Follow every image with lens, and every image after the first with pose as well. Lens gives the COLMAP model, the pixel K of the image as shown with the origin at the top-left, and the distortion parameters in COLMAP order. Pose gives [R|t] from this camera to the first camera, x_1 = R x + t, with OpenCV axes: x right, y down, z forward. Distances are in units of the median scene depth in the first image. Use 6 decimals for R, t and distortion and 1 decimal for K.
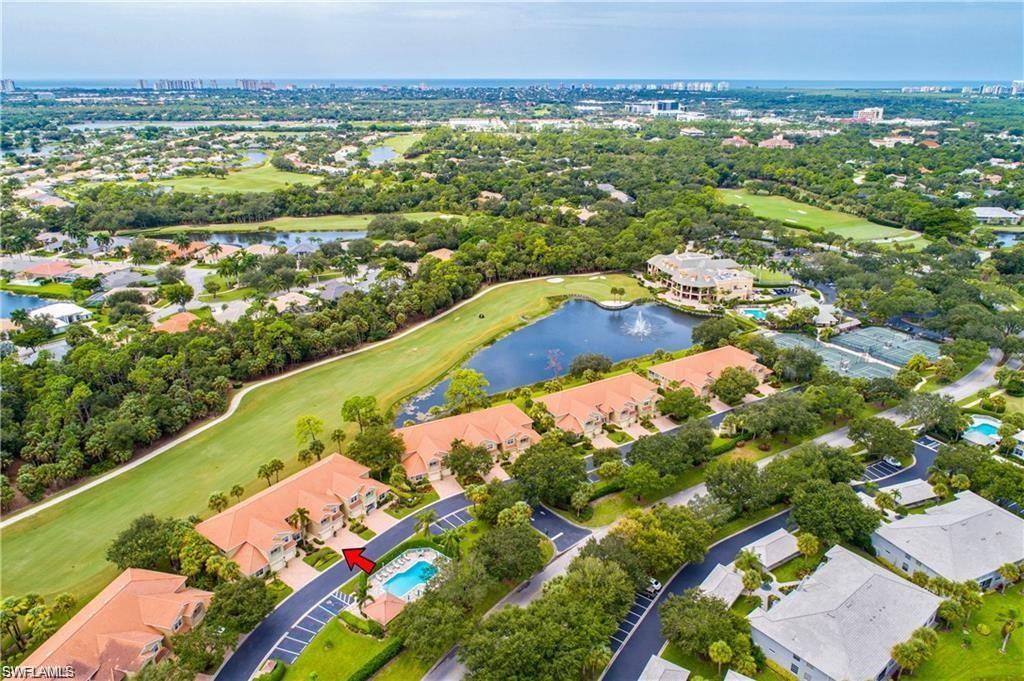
lens RADIAL K [[689.3, 0, 512.0], [0, 689.3, 340.5], [0, 0, 1]] dist [0.002030, 0.002808]
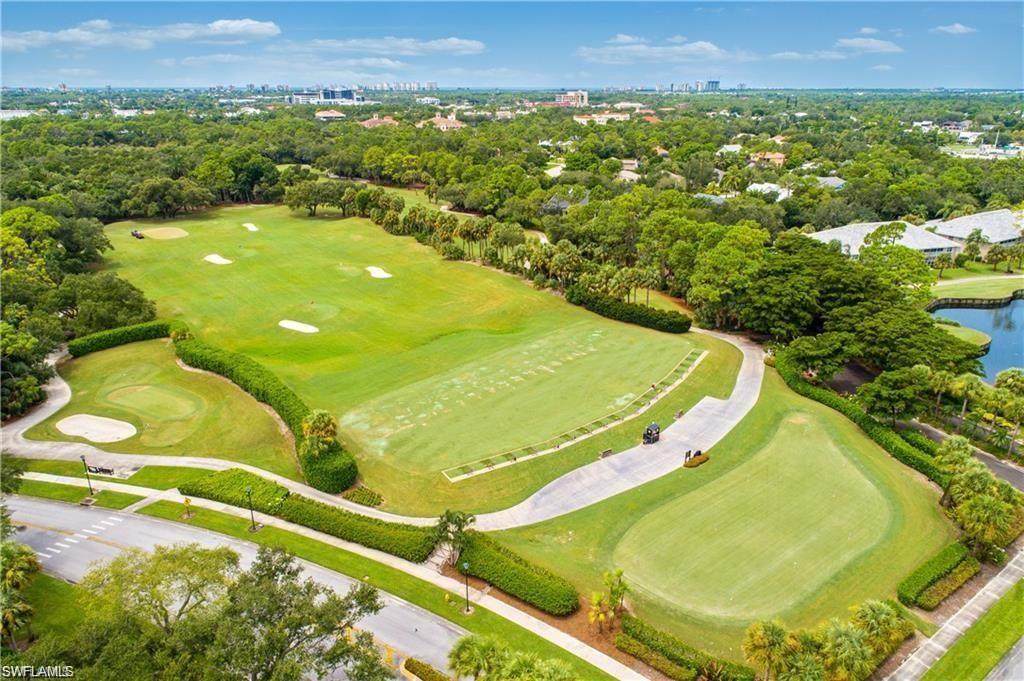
lens RADIAL K [[689.3, 0, 512.0], [0, 689.3, 340.5], [0, 0, 1]] dist [0.002030, 0.002808]
pose [[0.934477, -0.126921, 0.332632, 0.279286], [0.132206, 0.991199, 0.006796, -0.113403], [-0.330567, 0.037625, 0.943032, 0.520617]]
